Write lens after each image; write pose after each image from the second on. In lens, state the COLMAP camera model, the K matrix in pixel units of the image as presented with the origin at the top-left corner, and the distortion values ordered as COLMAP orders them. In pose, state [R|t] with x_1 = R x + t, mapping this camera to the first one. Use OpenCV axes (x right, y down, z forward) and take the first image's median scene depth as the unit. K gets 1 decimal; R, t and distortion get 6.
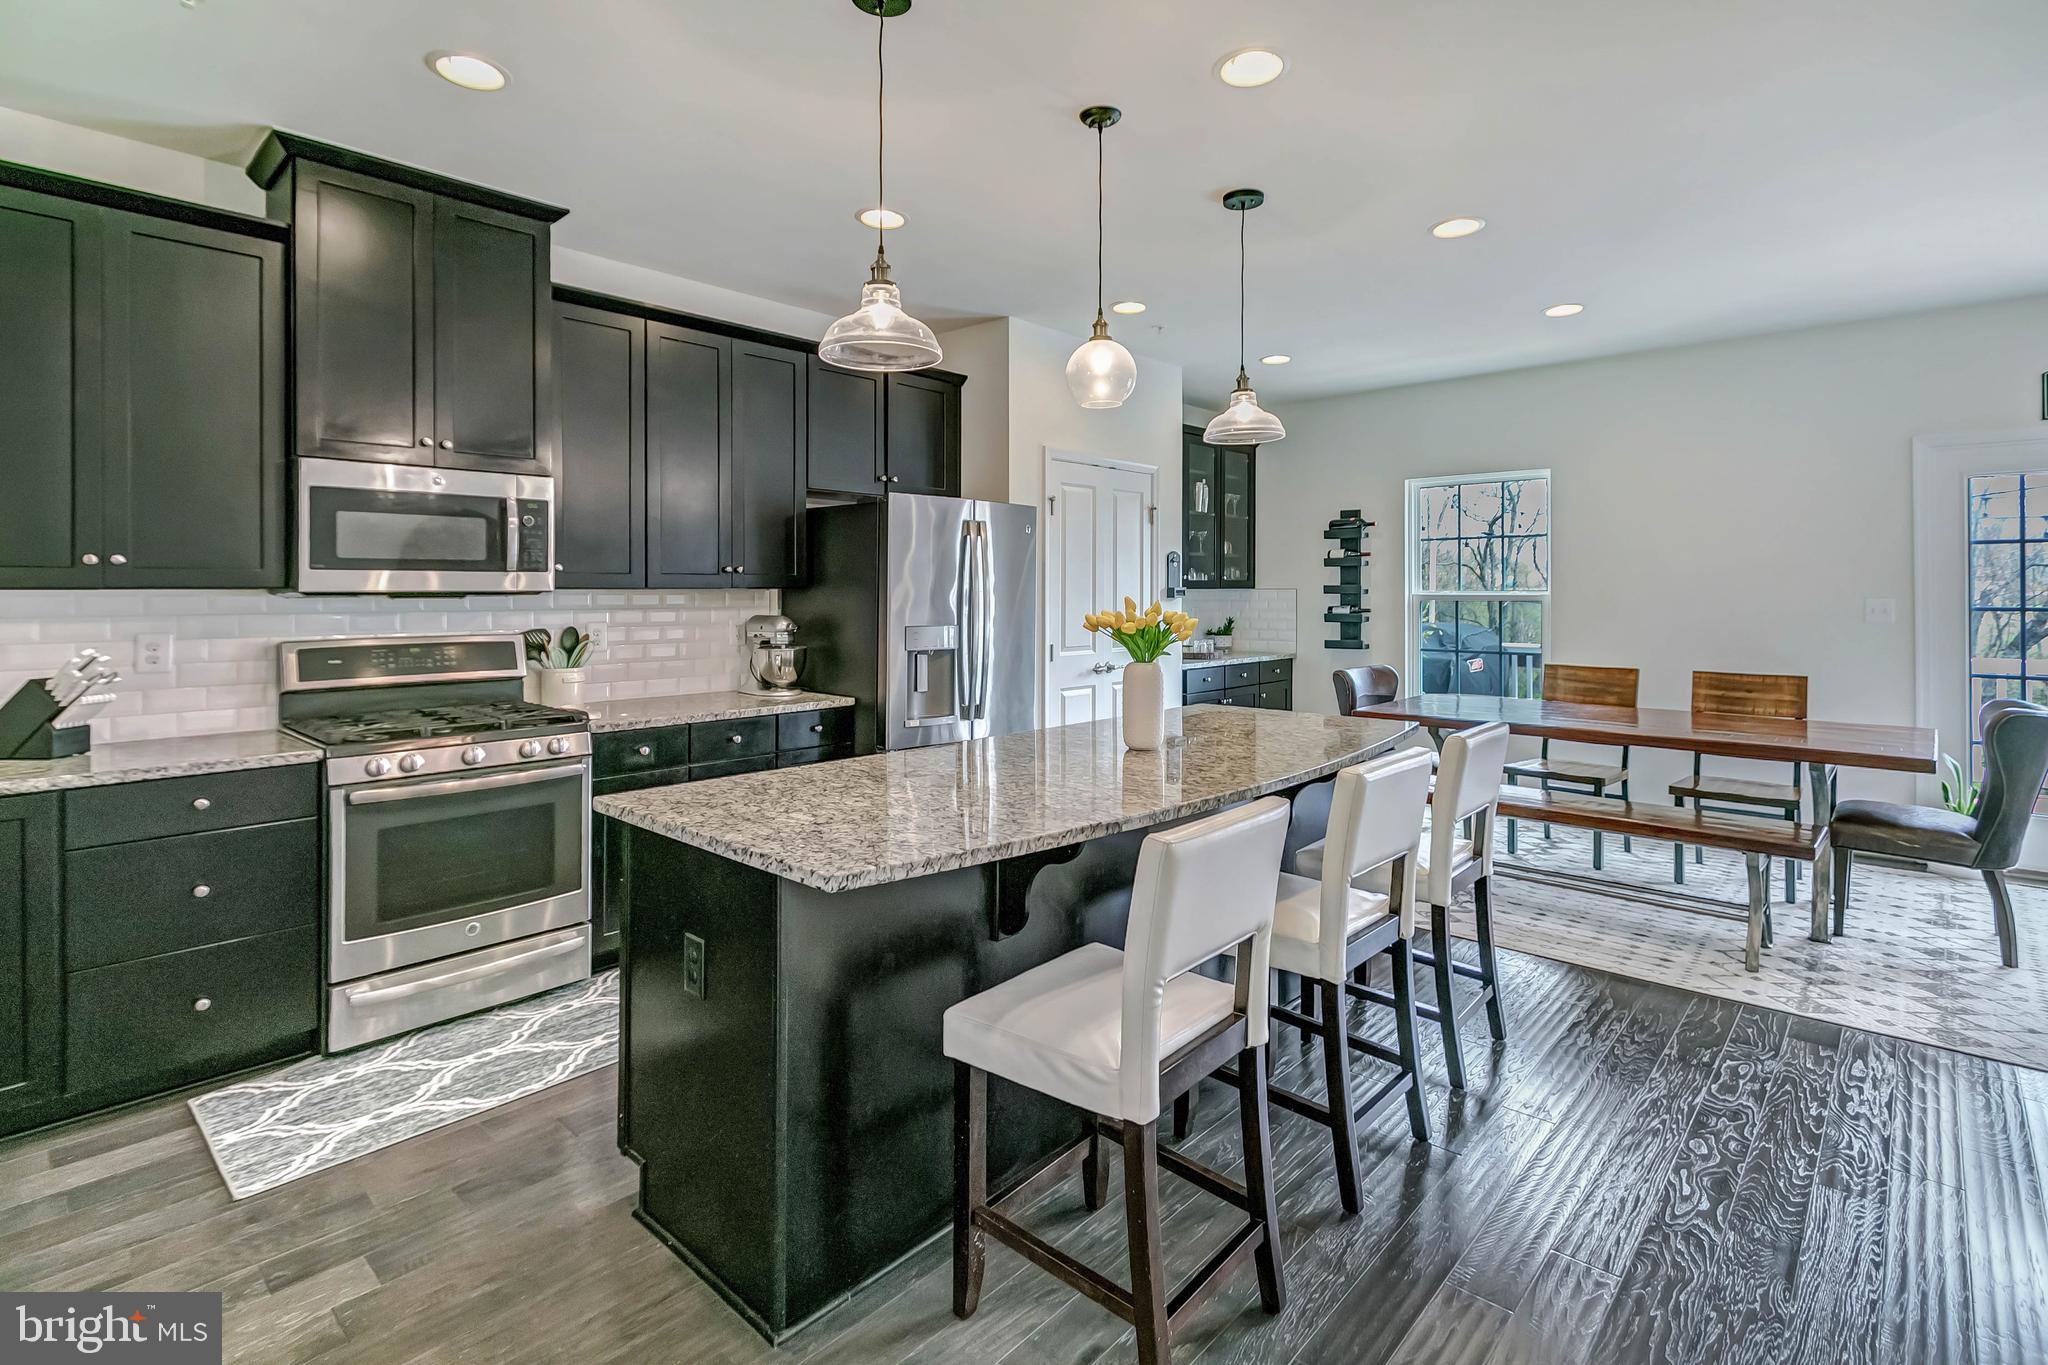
lens RADIAL K [[981.9, 0, 1015.5], [0, 981.9, 584.9], [0, 0, 1]] dist [0.000319, -0.000968]
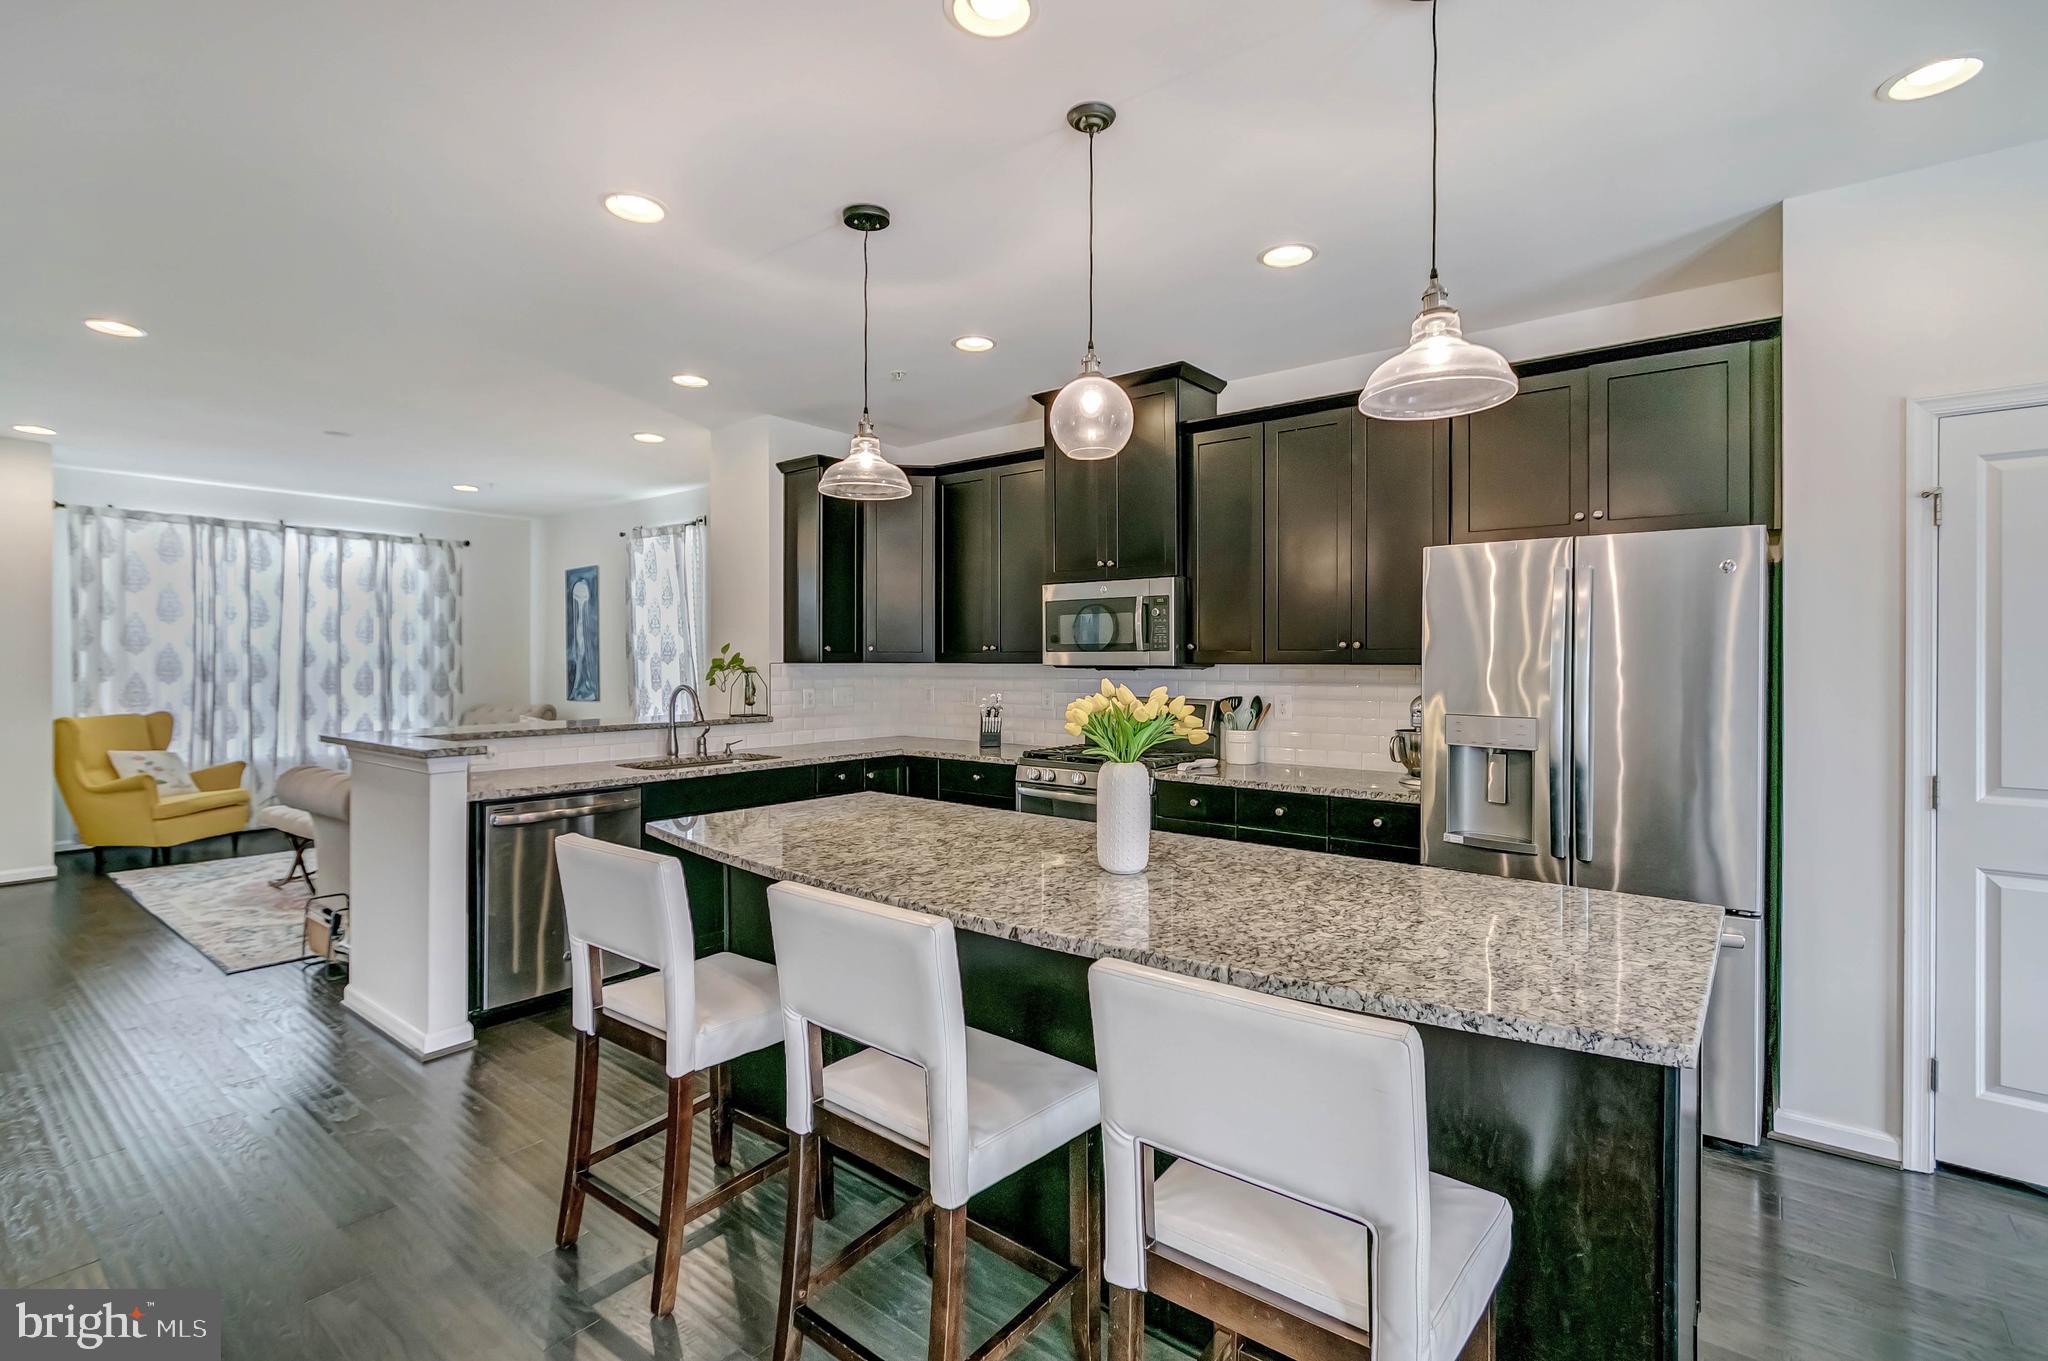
lens RADIAL K [[937.5, 0, 1014.8], [0, 937.5, 661.3], [0, 0, 1]] dist [0.002422, -0.000429]
pose [[0.068473, 0.003167, -0.997648, 0.747670], [0.003852, 0.999987, 0.003439, -0.004773], [0.997646, -0.004078, 0.068460, 0.730547]]
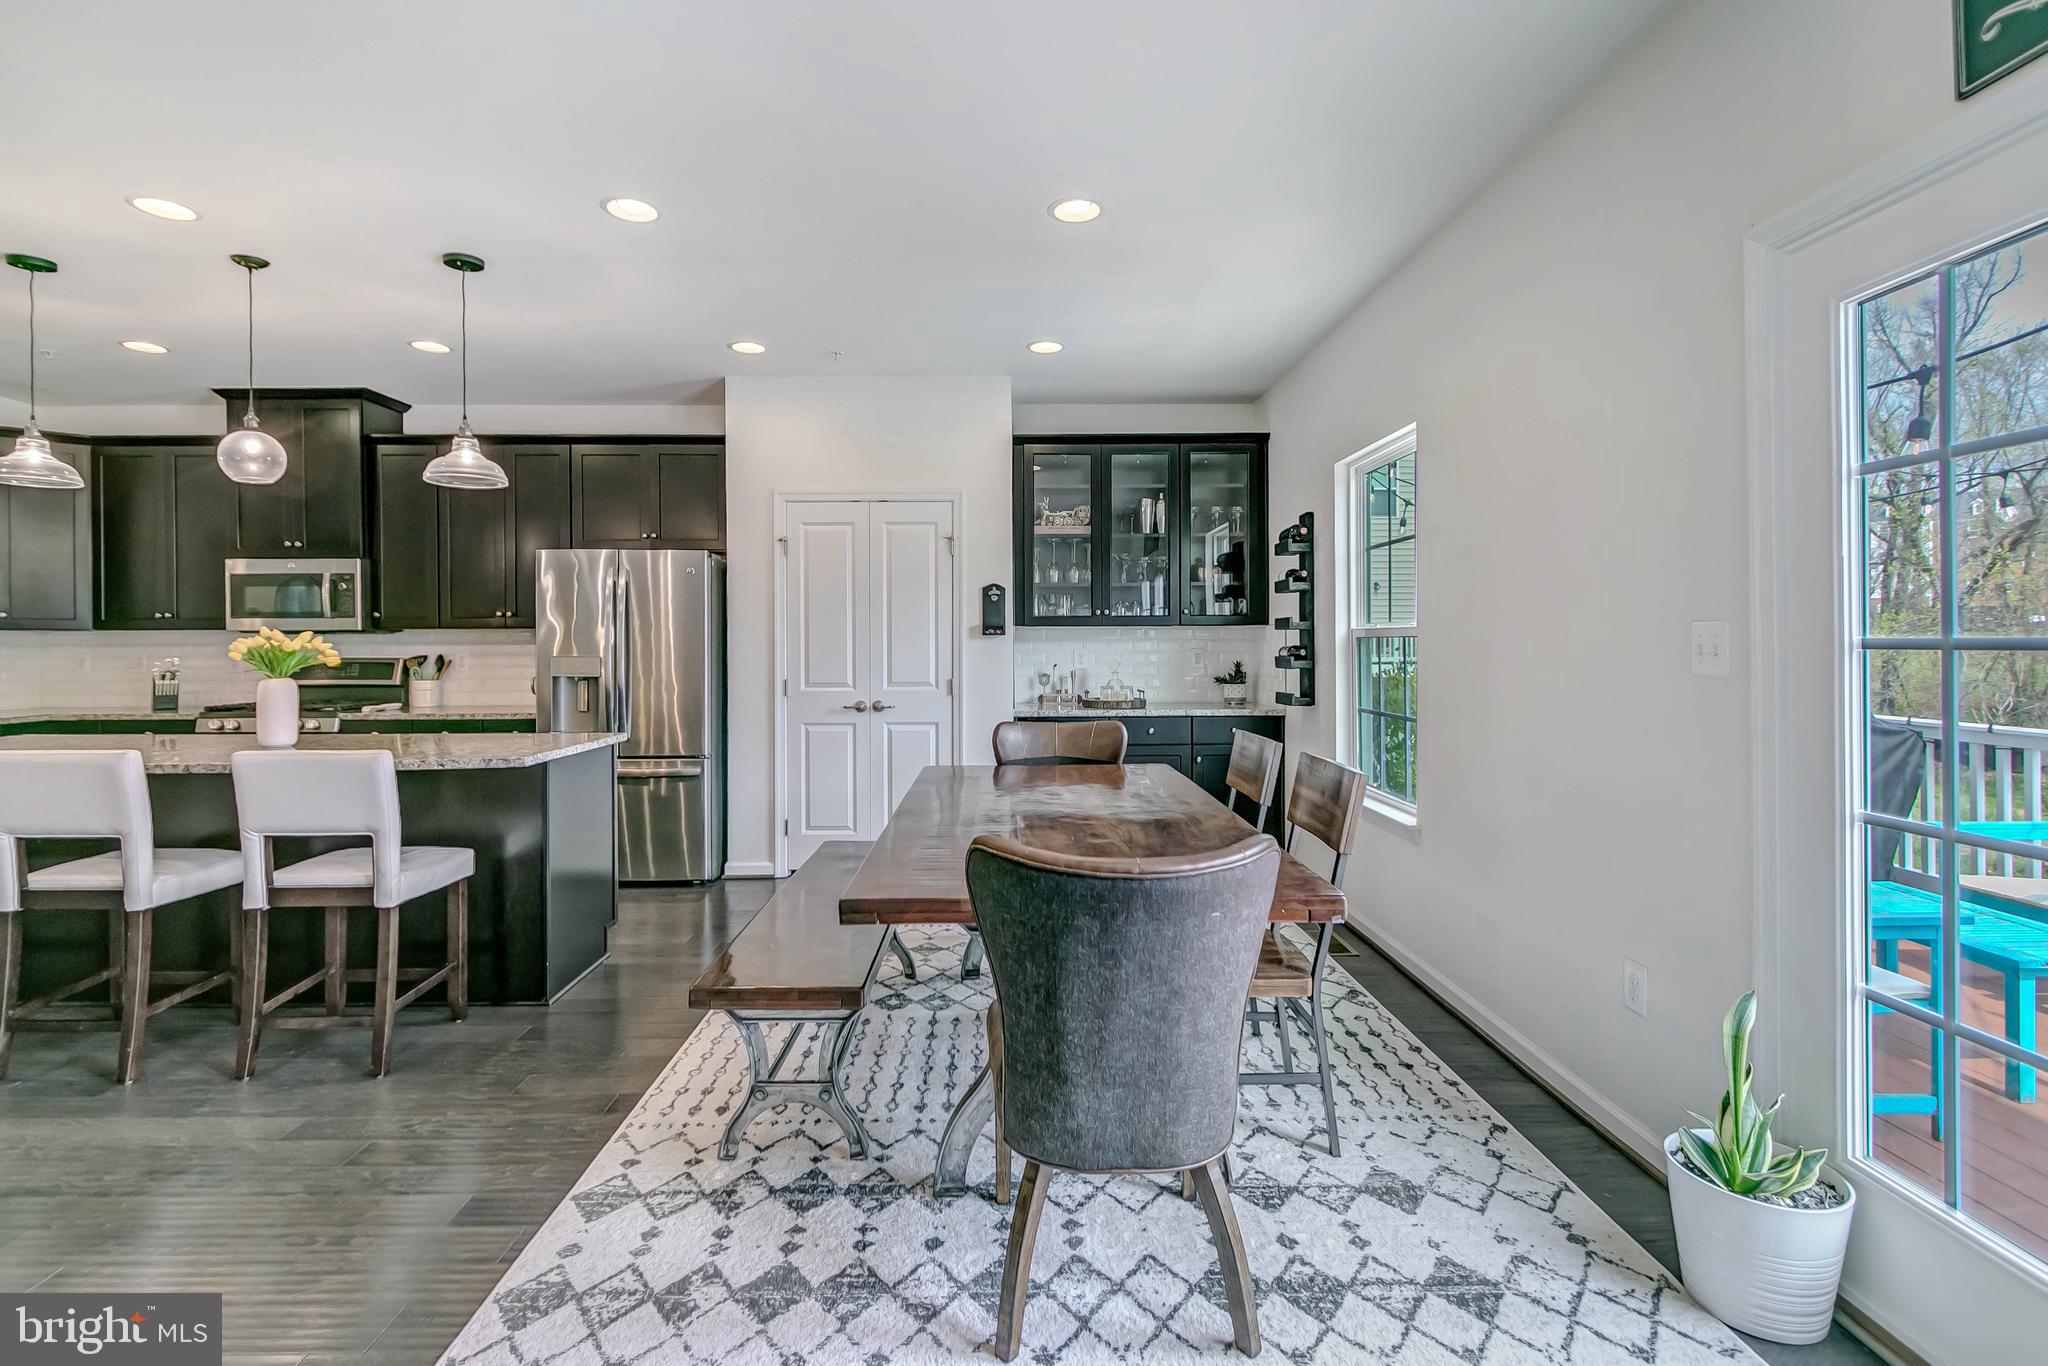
lens RADIAL K [[970.9, 0, 1009.6], [0, 970.9, 646.1], [0, 0, 1]] dist [0.002796, -0.001152]
pose [[0.688505, 0.000319, -0.725231, 1.431443], [0.007558, 0.999942, 0.007615, 0.029084], [0.725192, -0.010724, 0.688463, 0.697859]]
